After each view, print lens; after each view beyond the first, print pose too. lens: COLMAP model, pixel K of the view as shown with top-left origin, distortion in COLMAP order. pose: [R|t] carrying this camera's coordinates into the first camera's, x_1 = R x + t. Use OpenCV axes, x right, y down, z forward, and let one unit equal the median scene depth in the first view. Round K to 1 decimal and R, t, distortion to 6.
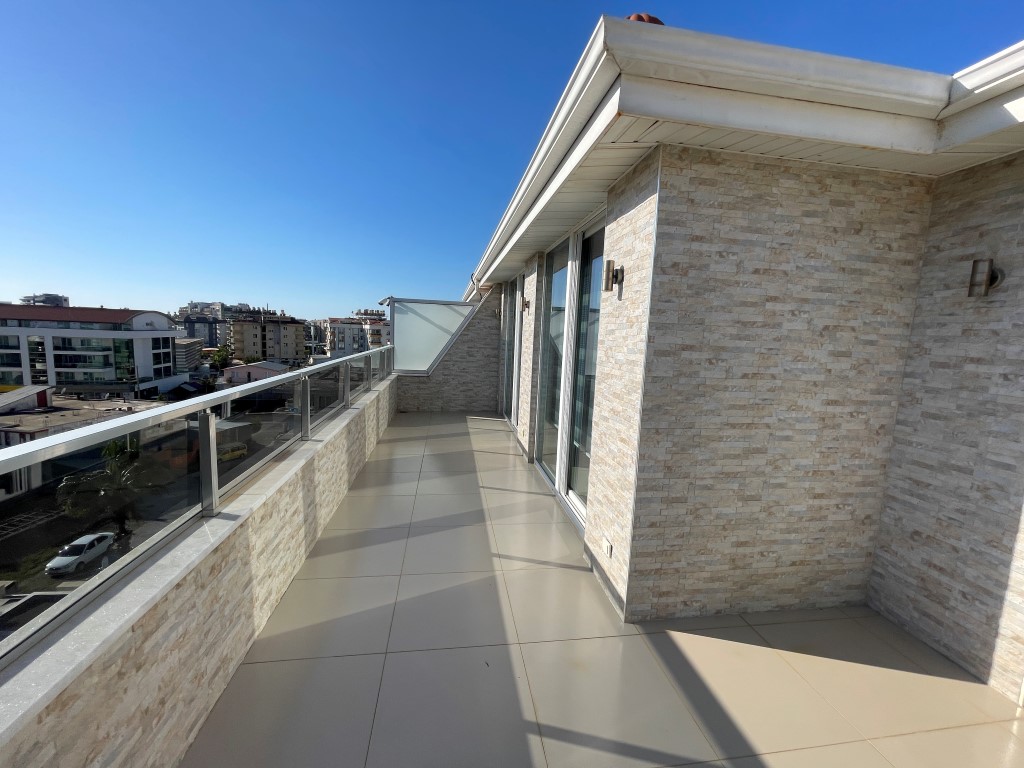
lens RADIAL K [[414.3, 0, 509.1], [0, 414.3, 380.8], [0, 0, 1]] dist [-0.004878, 0.001296]
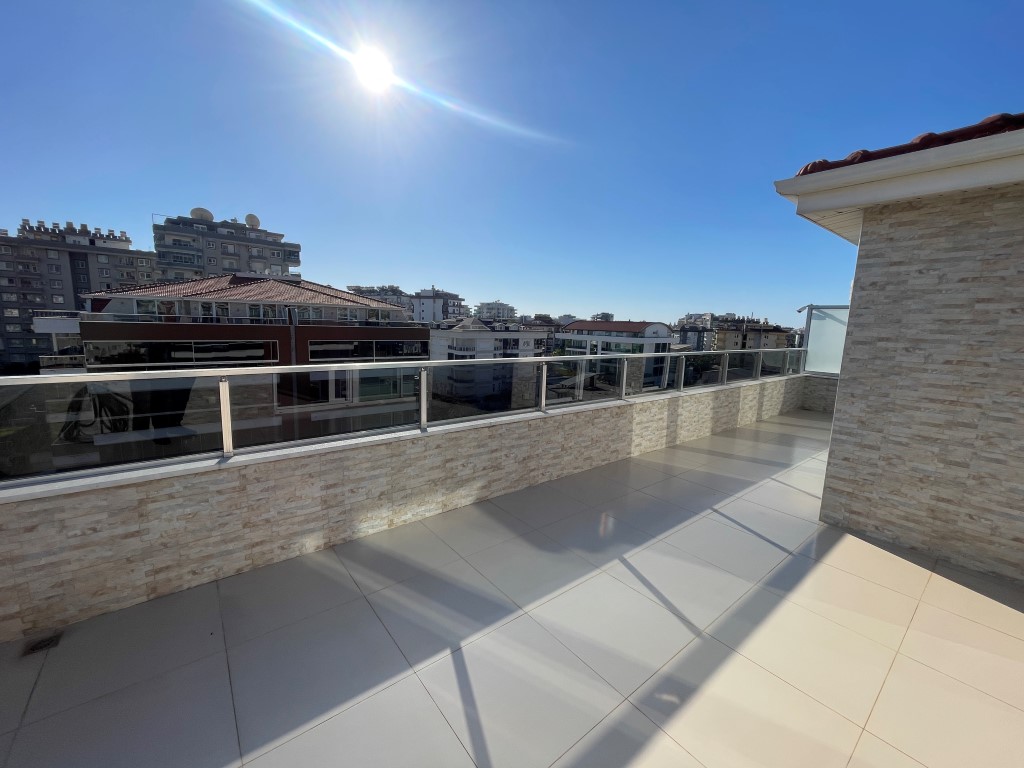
lens RADIAL K [[414.3, 0, 511.3], [0, 414.3, 382.3], [0, 0, 1]] dist [-0.004878, 0.001296]
pose [[0.498025, 0.097305, -0.861686, 0.289826], [-0.111323, 0.992636, 0.047752, 0.040198], [0.859988, 0.072144, 0.505190, -0.230836]]
